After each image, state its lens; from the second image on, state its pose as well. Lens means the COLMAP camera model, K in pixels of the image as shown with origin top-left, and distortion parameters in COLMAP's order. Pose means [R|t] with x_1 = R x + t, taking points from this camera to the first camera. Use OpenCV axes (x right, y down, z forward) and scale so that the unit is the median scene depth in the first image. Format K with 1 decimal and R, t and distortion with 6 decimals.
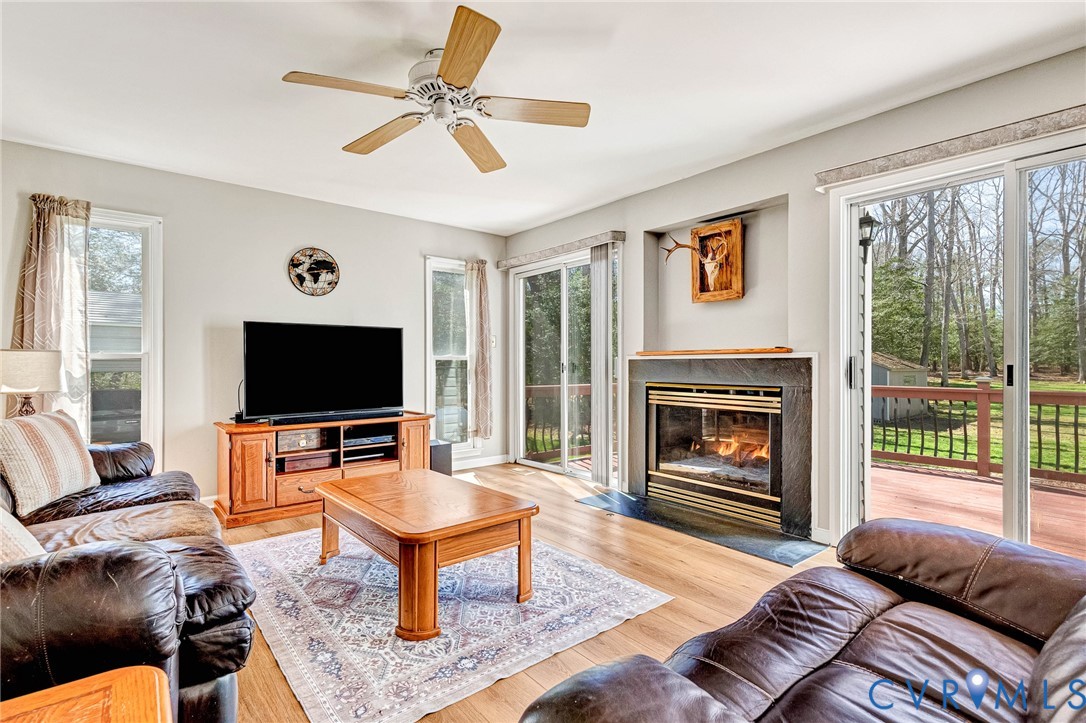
lens RADIAL K [[513.8, 0, 548.2], [0, 513.8, 364.0], [0, 0, 1]] dist [0.004949, 0.000036]
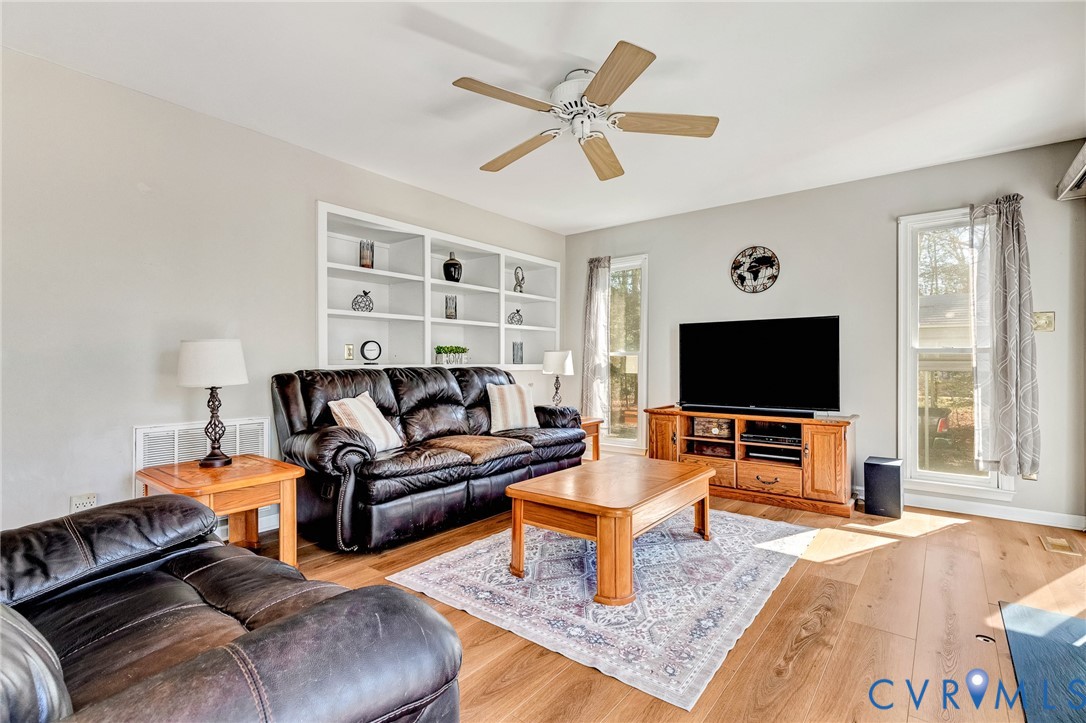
lens RADIAL K [[510.1, 0, 543.0], [0, 510.1, 361.5], [0, 0, 1]] dist [-0.000660, -0.000202]
pose [[0.209734, -0.002740, -0.977755, 0.464151], [-0.004702, 0.999982, -0.003811, 0.010866], [0.977747, 0.005396, 0.209718, 0.380656]]
